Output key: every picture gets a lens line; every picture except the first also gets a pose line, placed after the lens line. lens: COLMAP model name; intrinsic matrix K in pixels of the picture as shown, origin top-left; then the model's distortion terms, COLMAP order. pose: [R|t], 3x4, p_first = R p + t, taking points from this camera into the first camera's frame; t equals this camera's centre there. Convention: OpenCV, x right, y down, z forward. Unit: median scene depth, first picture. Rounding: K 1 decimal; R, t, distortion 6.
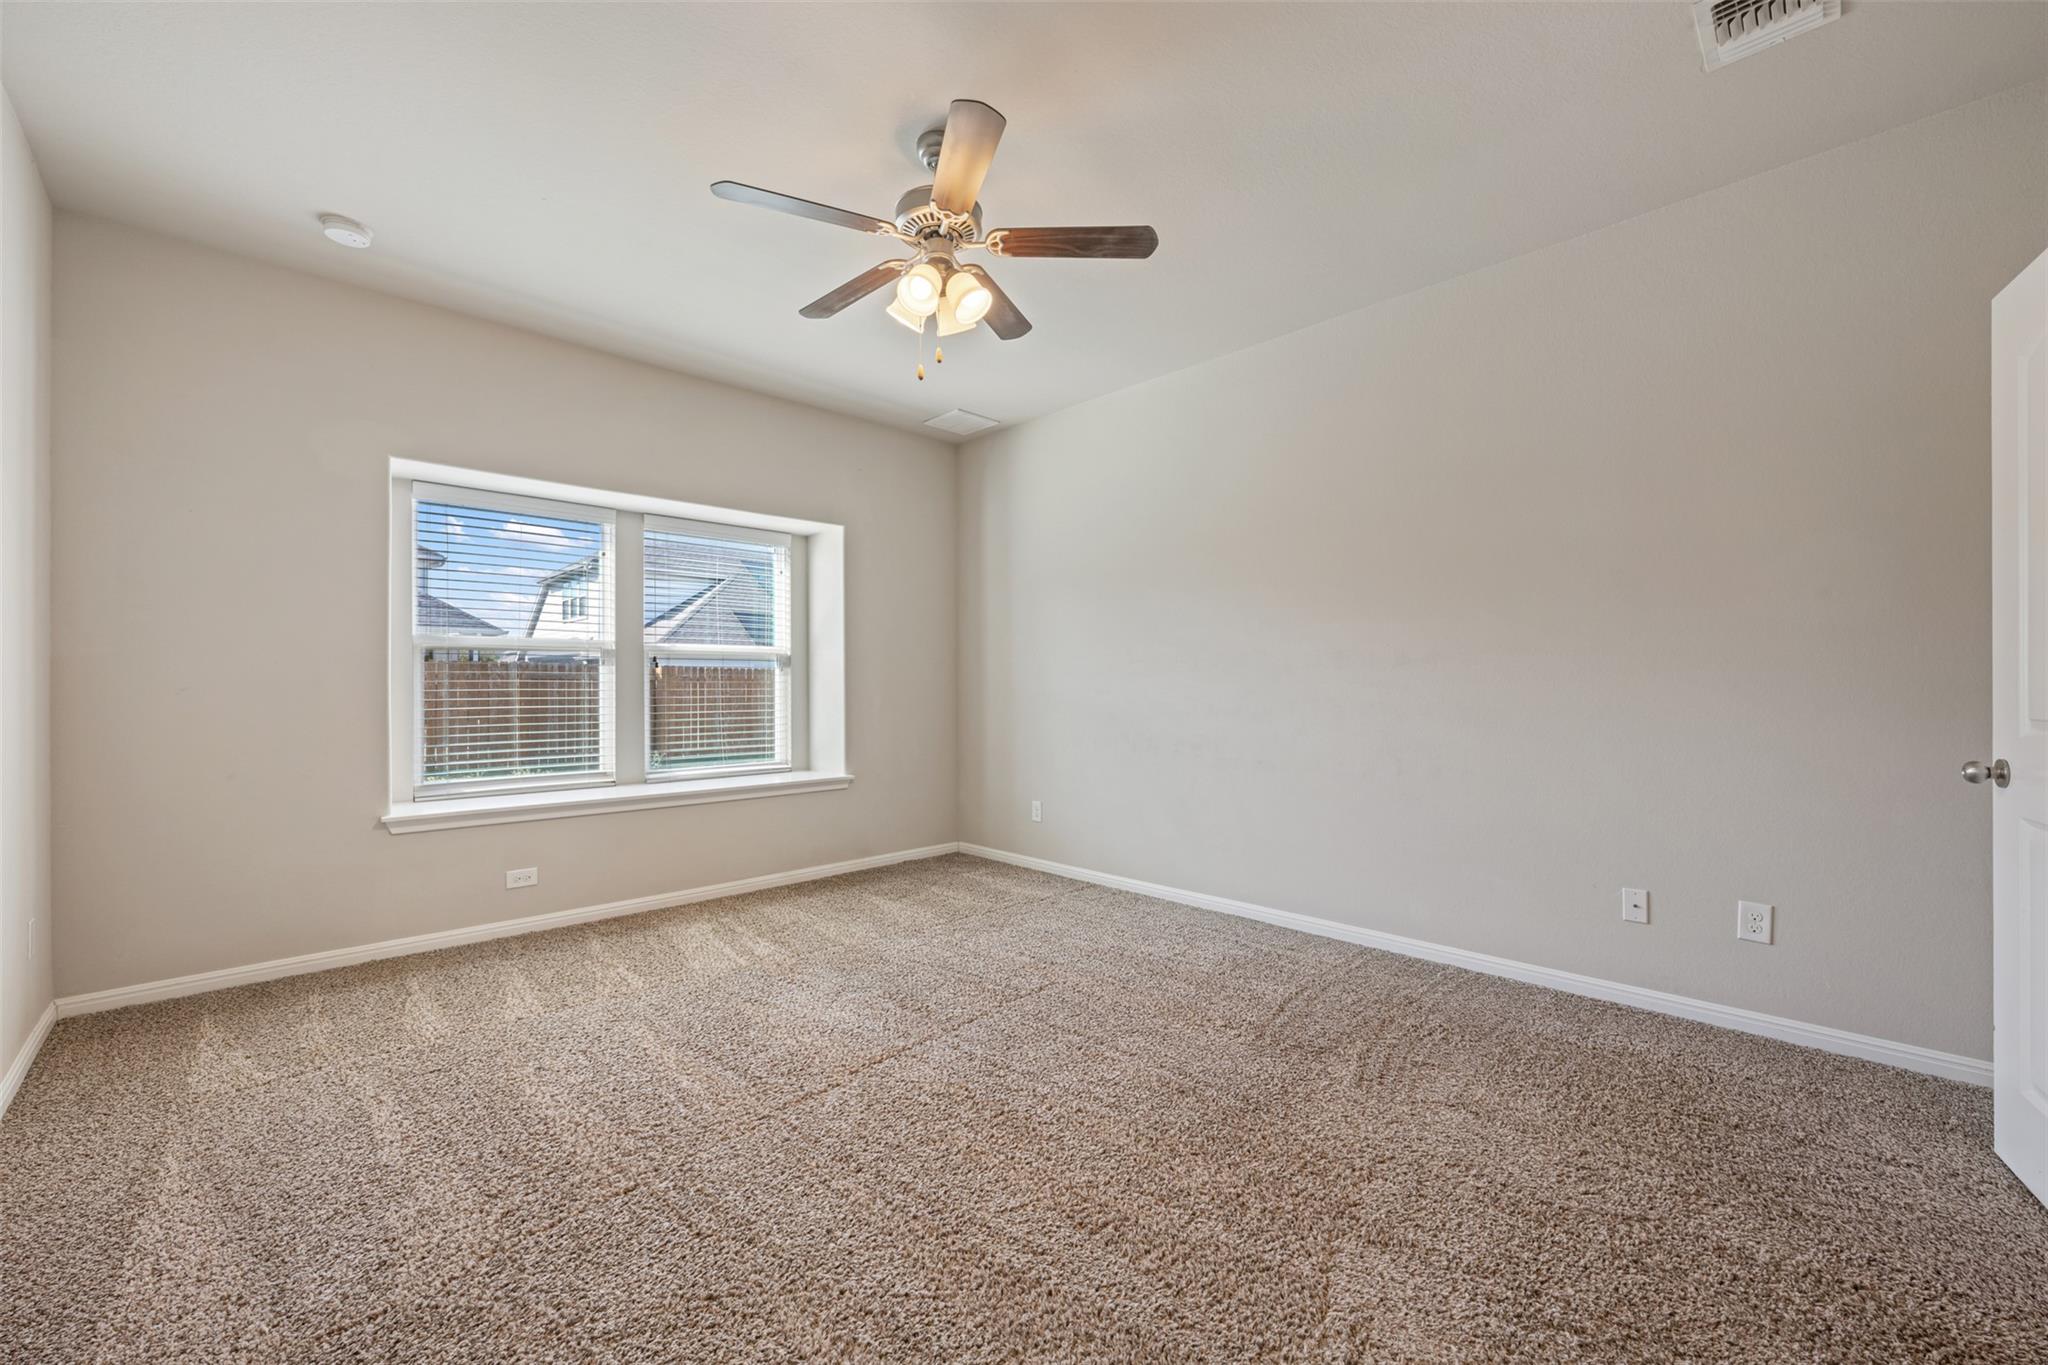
lens RADIAL K [[826.3, 0, 1018.0], [0, 826.3, 678.4], [0, 0, 1]] dist [0.001591, 0.000270]
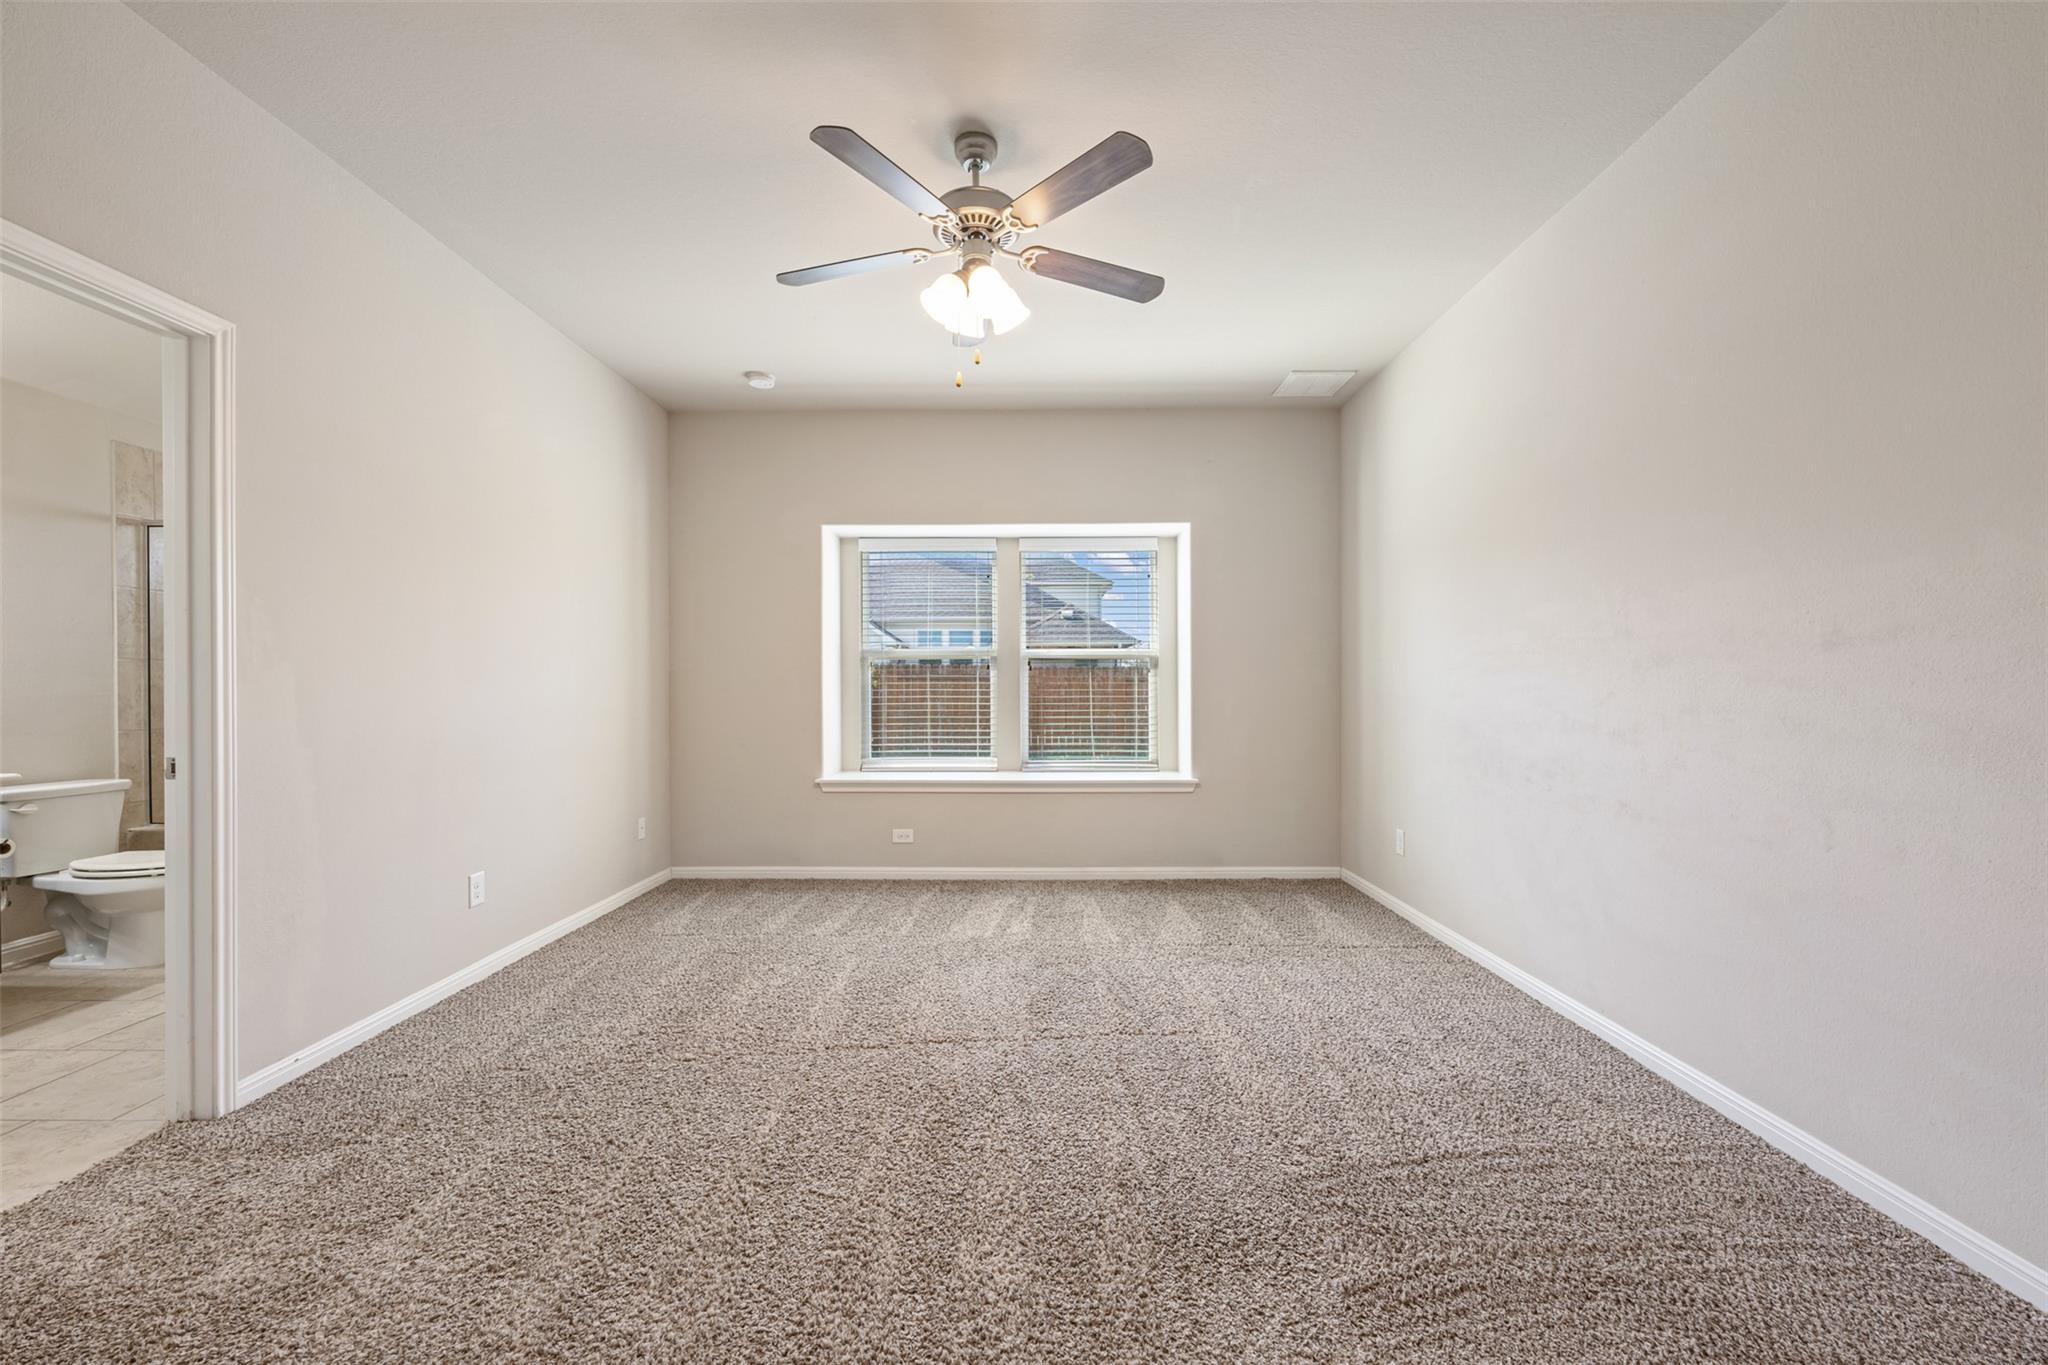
lens RADIAL K [[826.3, 0, 1022.8], [0, 826.3, 687.5], [0, 0, 1]] dist [0.001591, 0.000270]
pose [[0.704615, 0.000363, -0.709589, 0.446977], [0.006892, 0.999949, 0.007356, 0.001540], [0.709556, -0.010074, 0.704577, 0.227184]]
